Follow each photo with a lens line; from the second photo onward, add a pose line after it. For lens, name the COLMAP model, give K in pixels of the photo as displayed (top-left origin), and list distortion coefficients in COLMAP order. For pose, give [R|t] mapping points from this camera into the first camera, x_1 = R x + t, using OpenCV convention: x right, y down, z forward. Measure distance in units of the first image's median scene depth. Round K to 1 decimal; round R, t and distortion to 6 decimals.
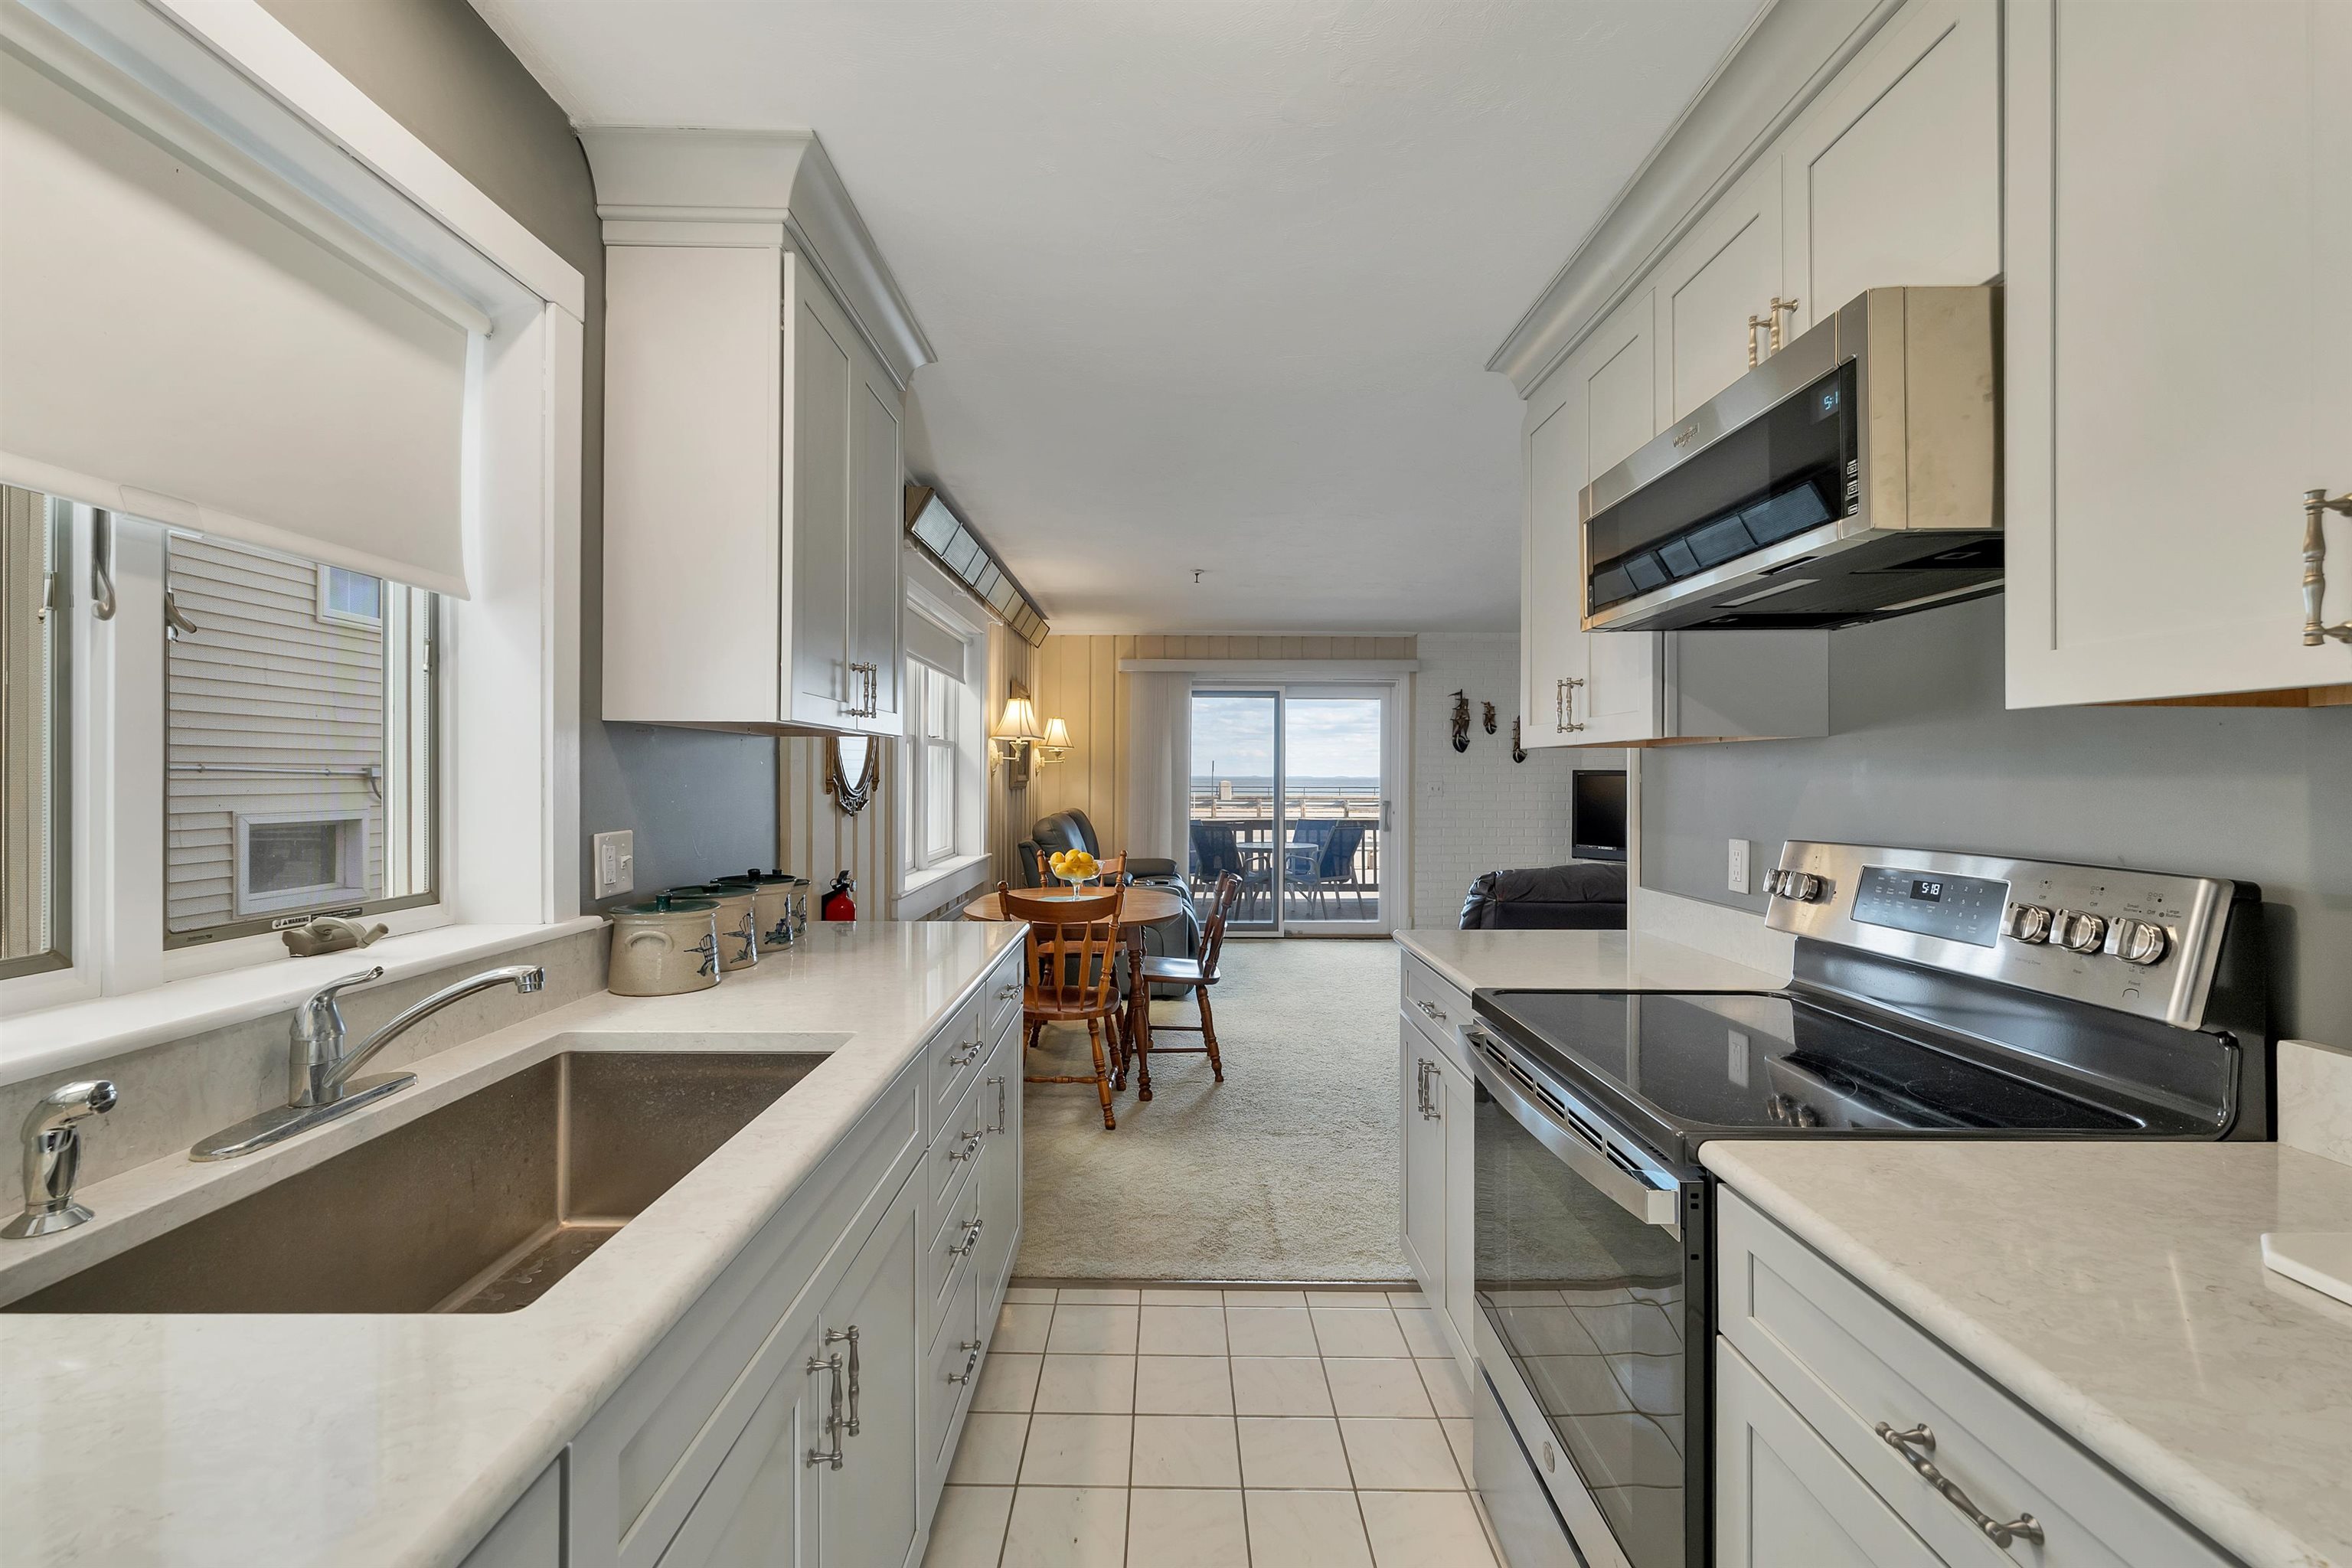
lens RADIAL K [[985.7, 0, 1171.3], [0, 985.7, 772.8], [0, 0, 1]] dist [0.000746, 0.000252]
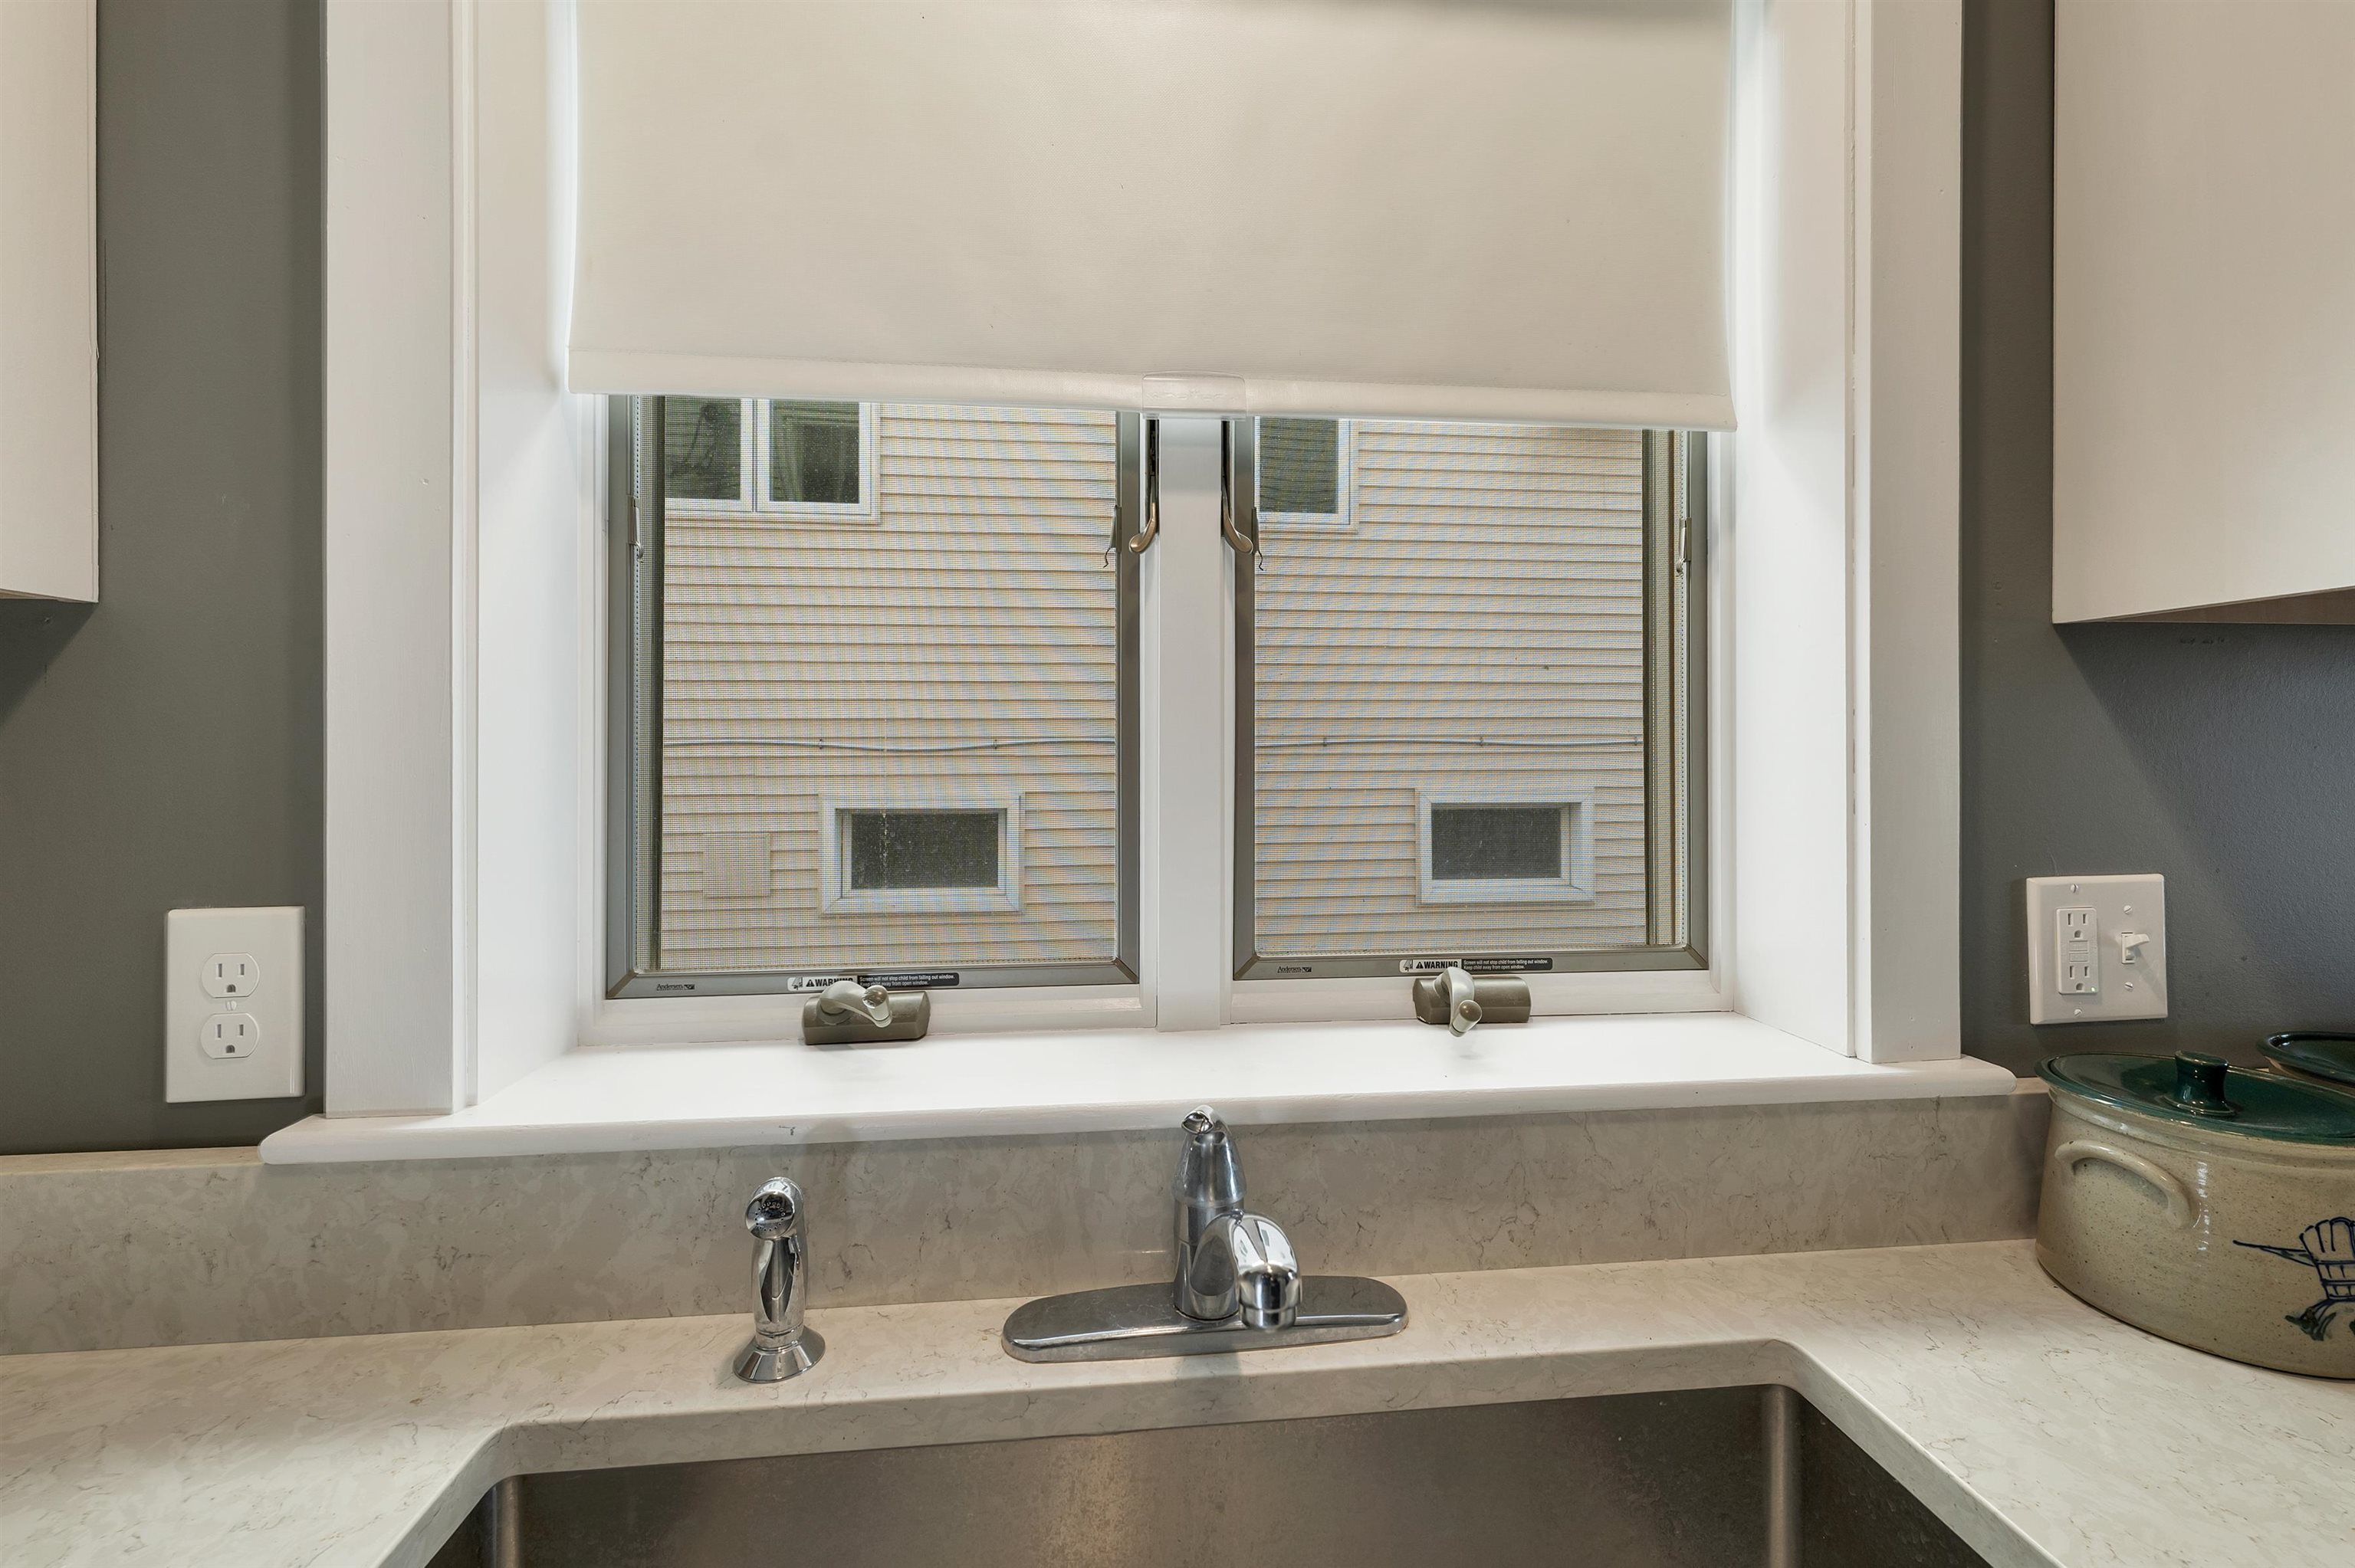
lens RADIAL K [[1000.3, 0, 1189.2], [0, 1000.3, 755.7], [0, 0, 1]] dist [-0.000790, 0.000264]
pose [[0.095665, 0.004531, -0.995403, -0.046208], [0.004038, 0.999980, 0.004940, 0.000558], [0.995405, -0.004492, 0.095645, 0.158909]]
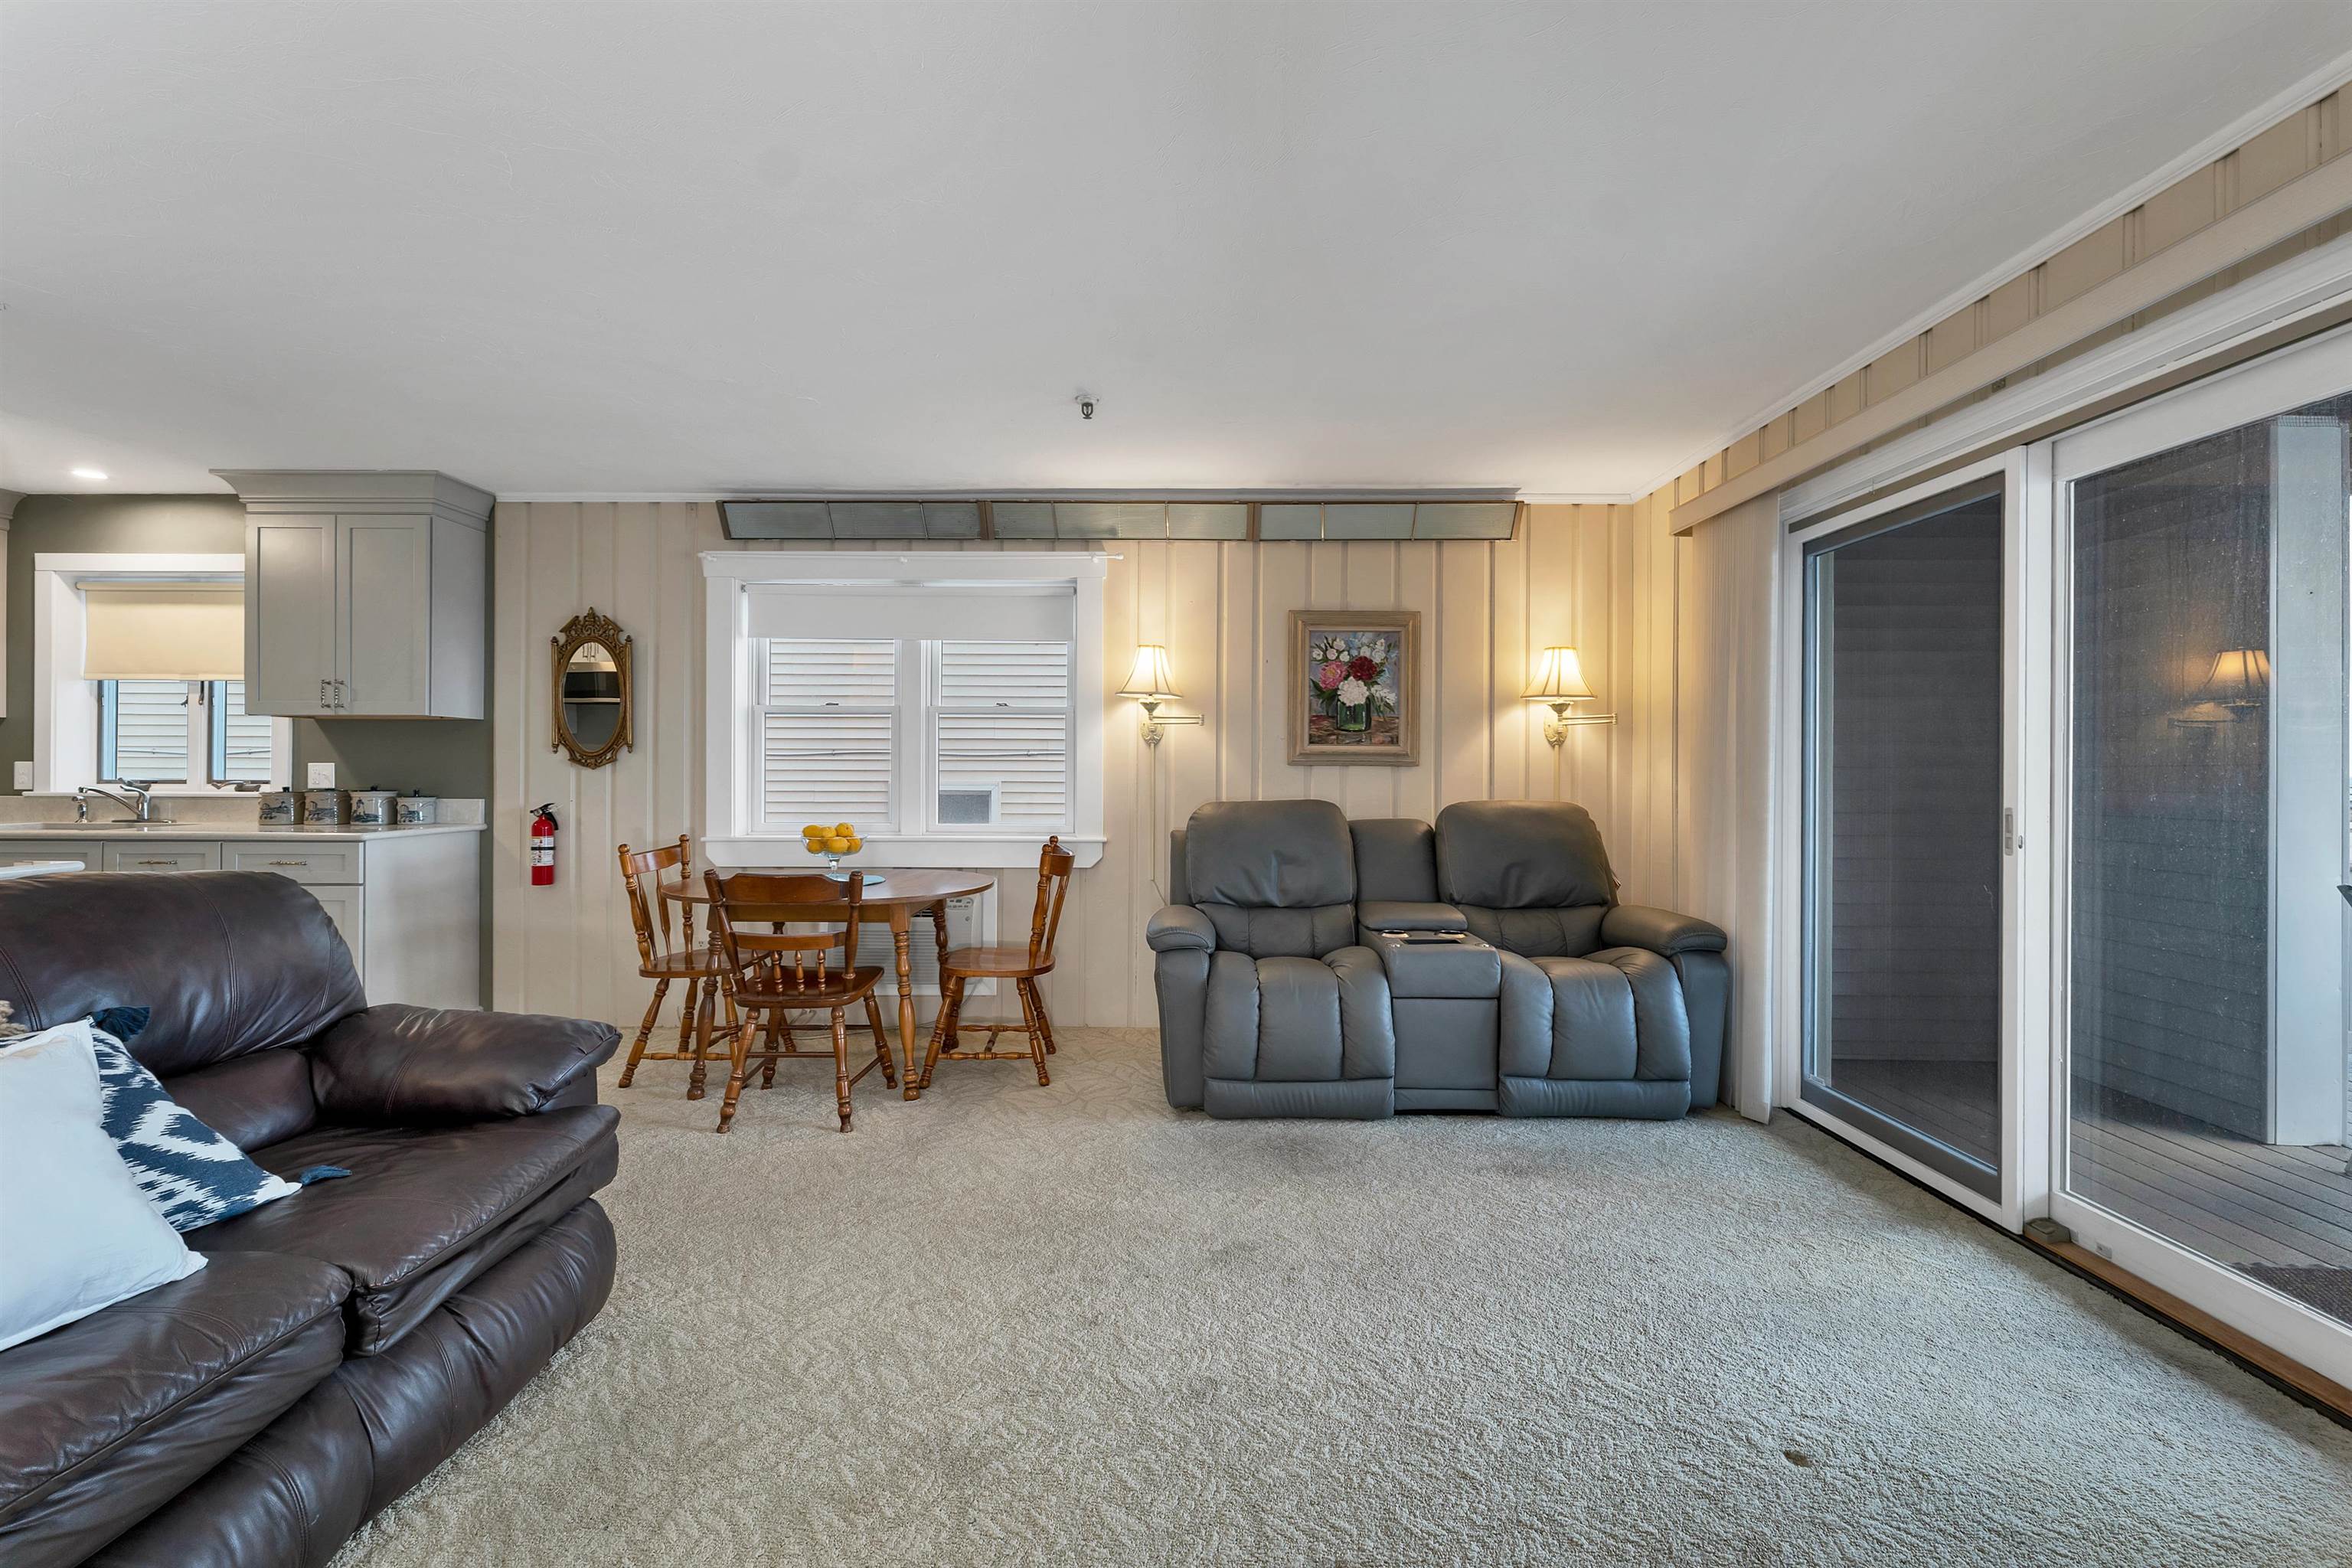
lens RADIAL K [[966.6, 0, 1177.0], [0, 966.6, 772.0], [0, 0, 1]] dist [0.001727, 0.000239]
pose [[-0.007654, -0.000353, -0.999971, 0.528822], [-0.002199, 0.999998, -0.000337, 0.022300], [0.999968, 0.002196, -0.007654, 0.902069]]
